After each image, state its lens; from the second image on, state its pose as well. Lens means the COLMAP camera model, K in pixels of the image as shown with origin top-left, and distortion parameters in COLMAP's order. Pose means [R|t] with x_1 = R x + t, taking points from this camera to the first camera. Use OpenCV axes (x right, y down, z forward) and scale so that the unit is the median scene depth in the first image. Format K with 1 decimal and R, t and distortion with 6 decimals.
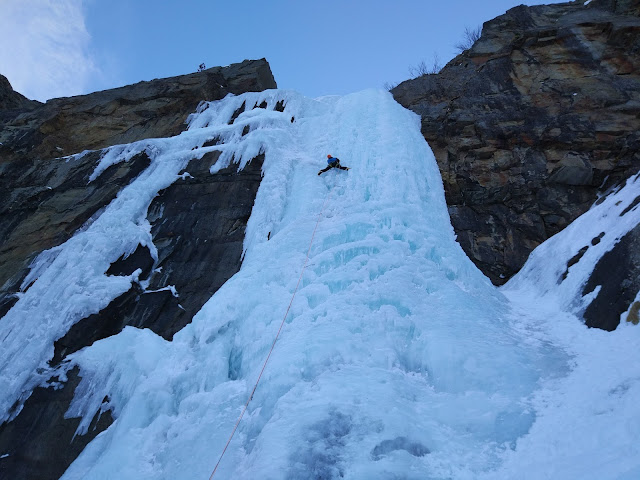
lens RADIAL K [[482.0, 0, 320.0], [0, 482.0, 240.0], [0, 0, 1]] dist [0.100466, -0.092237]
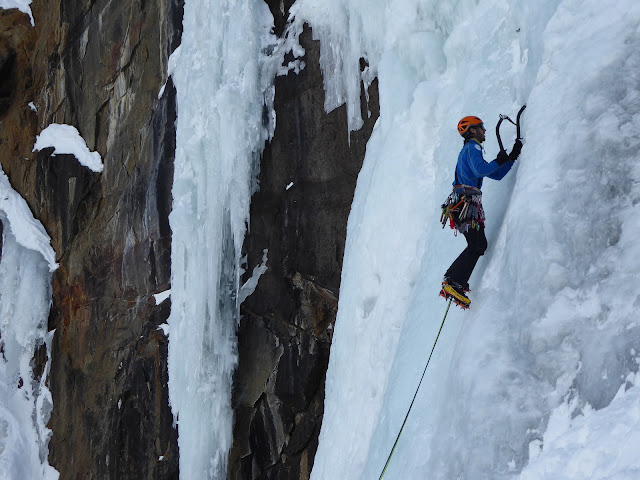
lens RADIAL K [[974.3, 0, 340.6], [0, 974.3, 226.6], [0, 0, 1]] dist [0.016331, 0.060661]
pose [[0.730664, -0.222868, -0.645338, 0.186467], [0.584250, 0.693159, 0.422116, -0.032810], [0.353245, -0.685464, 0.636677, 0.100734]]
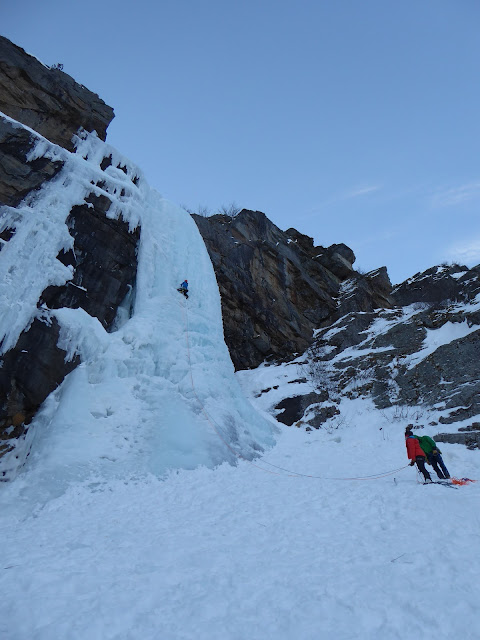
lens RADIAL K [[482.0, 0, 240.0], [0, 482.0, 320.0], [0, 0, 1]] dist [0.100466, -0.092237]
pose [[0.622232, 0.514611, 0.589918, -0.870671], [-0.536667, 0.829033, -0.157137, 0.158950], [-0.569926, -0.218814, 0.792026, -0.492854]]
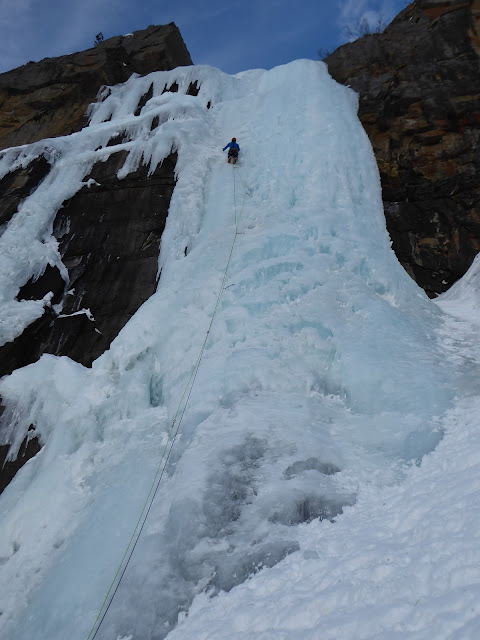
lens RADIAL K [[554.4, 0, 240.3], [0, 554.4, 327.8], [0, 0, 1]] dist [0.058148, 0.002843]
pose [[0.998806, -0.037294, -0.031564, 0.027034], [0.041993, 0.985494, 0.164432, -0.035982], [0.024974, -0.165561, 0.985883, -0.064328]]
